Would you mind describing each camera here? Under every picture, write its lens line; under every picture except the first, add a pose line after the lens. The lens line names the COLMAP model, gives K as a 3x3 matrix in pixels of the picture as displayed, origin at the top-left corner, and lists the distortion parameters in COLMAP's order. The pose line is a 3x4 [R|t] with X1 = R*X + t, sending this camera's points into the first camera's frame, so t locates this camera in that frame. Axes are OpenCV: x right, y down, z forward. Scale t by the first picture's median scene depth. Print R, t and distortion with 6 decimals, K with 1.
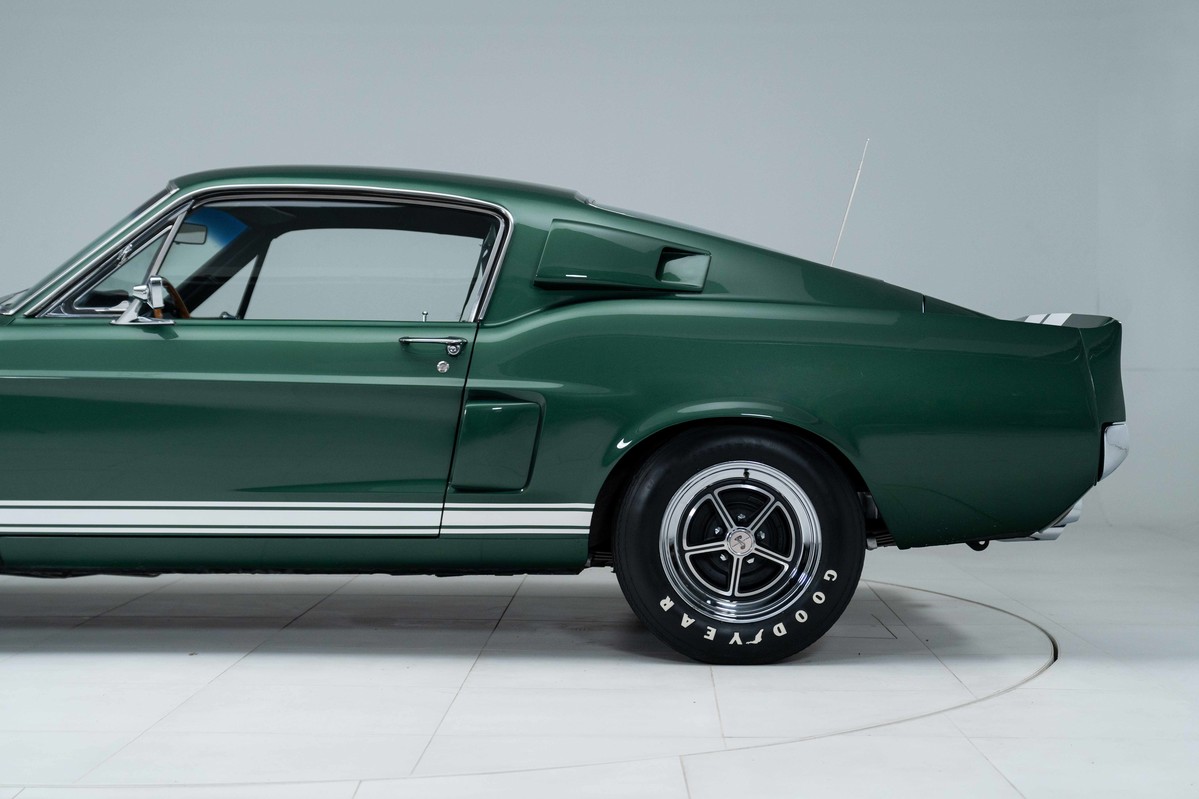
lens RADIAL K [[1958.0, 0, 616.2], [0, 1958.0, 398.8], [0, 0, 1]] dist [0.011454, 0.002222]
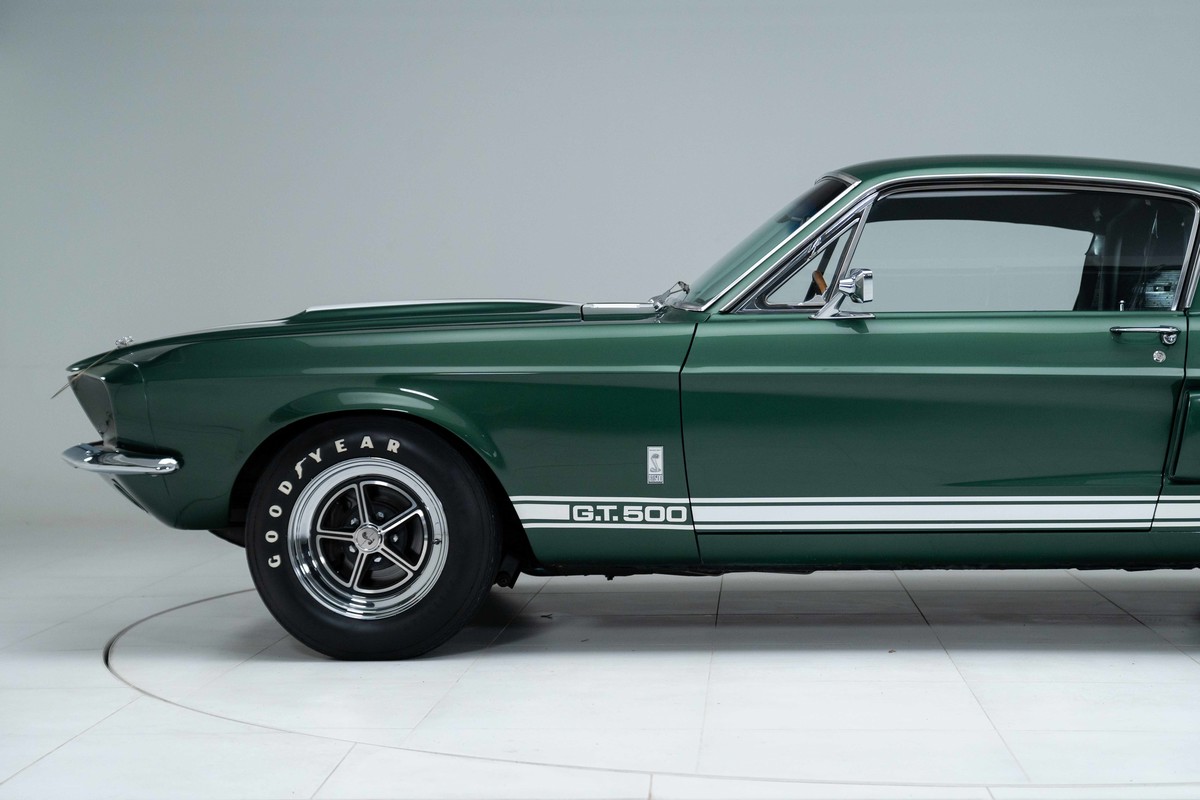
lens RADIAL K [[1959.7, 0, 616.7], [0, 1959.7, 399.3], [0, 0, 1]] dist [0.011454, 0.002222]
pose [[0.998618, -0.014141, -0.050618, -0.302165], [0.014276, 0.999895, 0.002301, -0.001036], [0.050580, -0.003020, 0.998715, 0.006387]]
